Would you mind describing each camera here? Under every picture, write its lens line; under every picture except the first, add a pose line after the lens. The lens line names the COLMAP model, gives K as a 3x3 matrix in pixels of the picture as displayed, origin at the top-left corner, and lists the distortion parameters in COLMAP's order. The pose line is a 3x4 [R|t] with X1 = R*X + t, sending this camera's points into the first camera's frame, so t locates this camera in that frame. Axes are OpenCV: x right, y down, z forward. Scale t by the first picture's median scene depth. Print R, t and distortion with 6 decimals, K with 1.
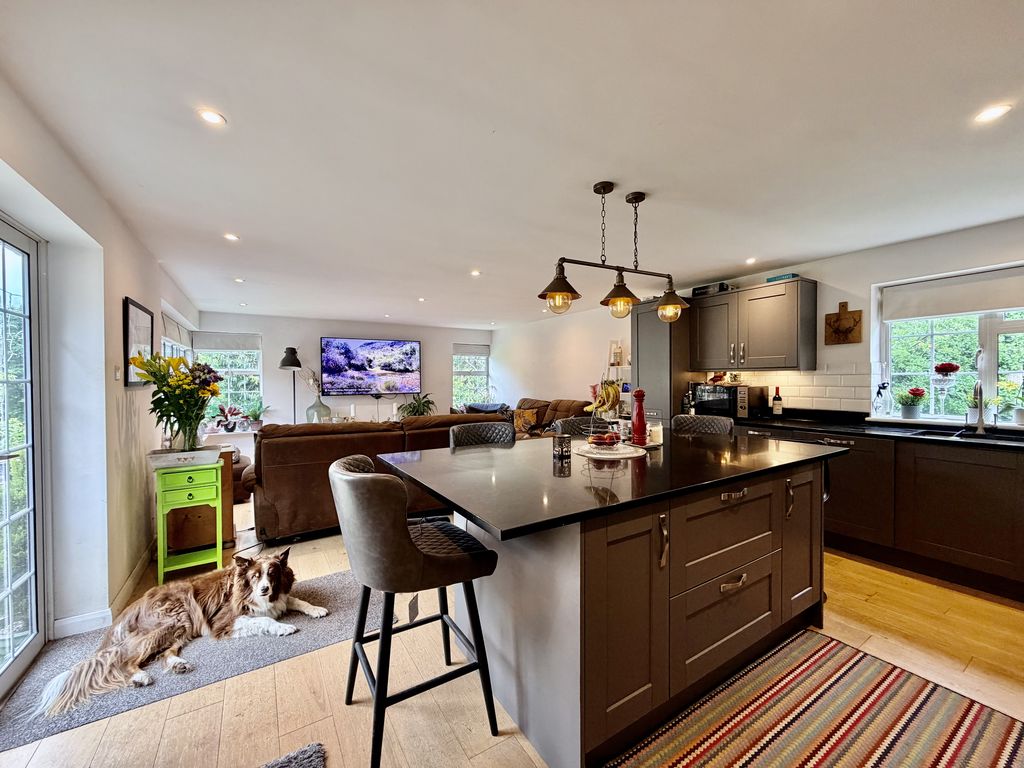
lens RADIAL K [[409.5, 0, 508.7], [0, 409.5, 386.0], [0, 0, 1]] dist [-0.000448, -0.000030]
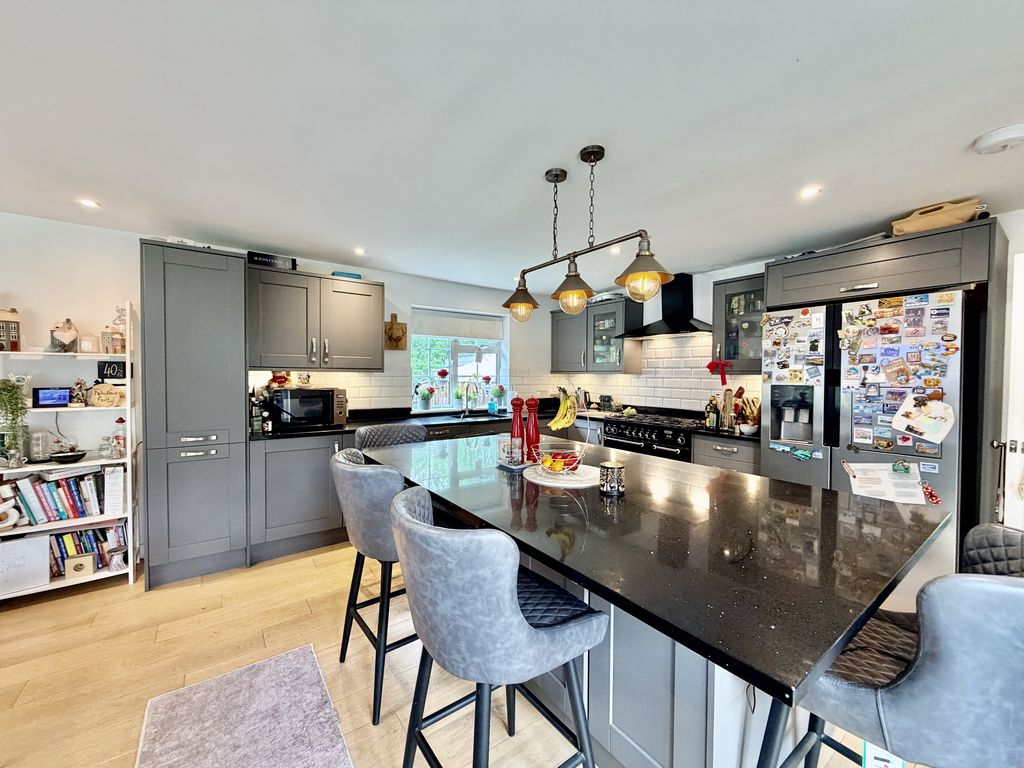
lens RADIAL K [[409.5, 0, 512.1], [0, 409.5, 384.6], [0, 0, 1]] dist [-0.000448, -0.000030]
pose [[-0.073262, -0.017059, 0.997167, -0.427203], [0.009643, 0.999795, 0.017812, -0.027064], [-0.997266, 0.010921, -0.073083, 0.900343]]
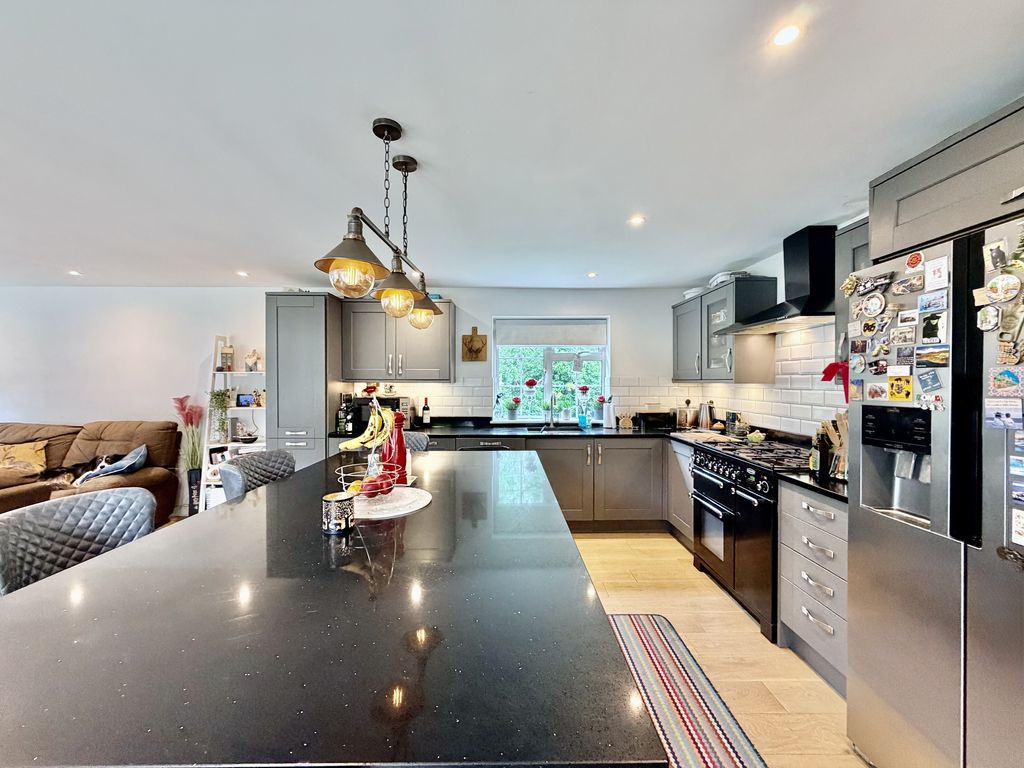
lens RADIAL K [[409.5, 0, 510.1], [0, 409.5, 383.8], [0, 0, 1]] dist [-0.000448, -0.000030]
pose [[0.521823, 0.003205, 0.853048, -0.188651], [0.008682, 0.999921, -0.009068, -0.029049], [-0.853009, 0.012139, 0.521754, 0.336061]]
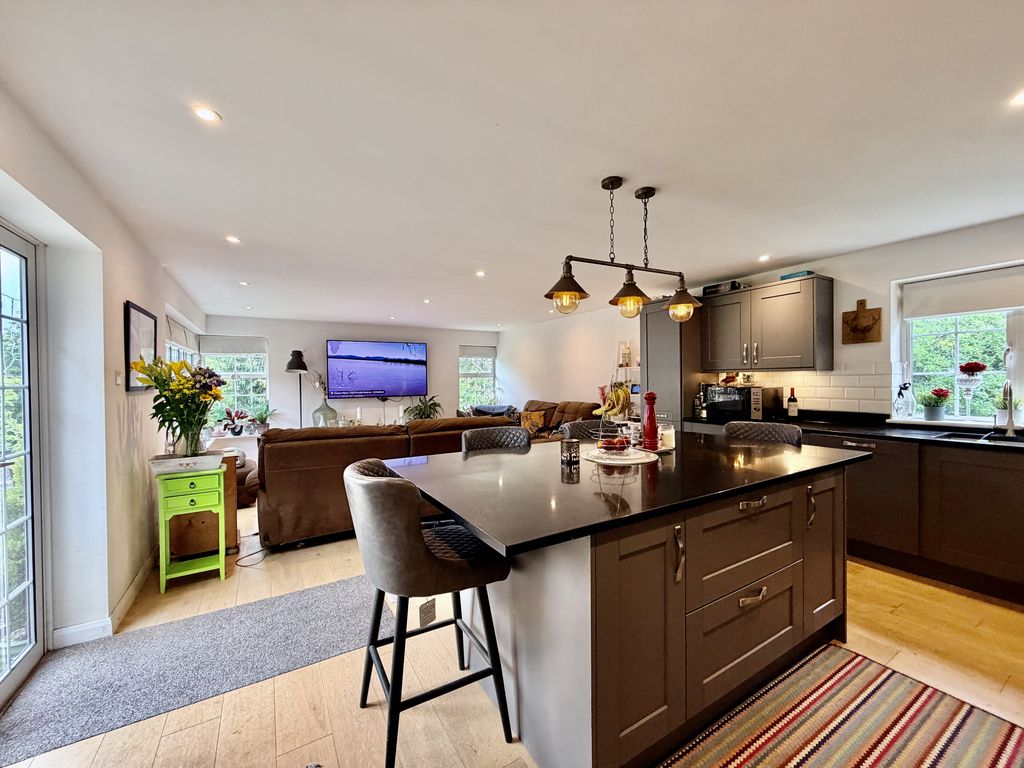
lens RADIAL K [[409.5, 0, 508.9], [0, 409.5, 385.5], [0, 0, 1]] dist [-0.000448, -0.000030]
pose [[0.999835, -0.005325, -0.017360, 0.002627], [0.005248, 0.999976, -0.004468, -0.003391], [0.017383, 0.004376, 0.999839, 0.025520]]
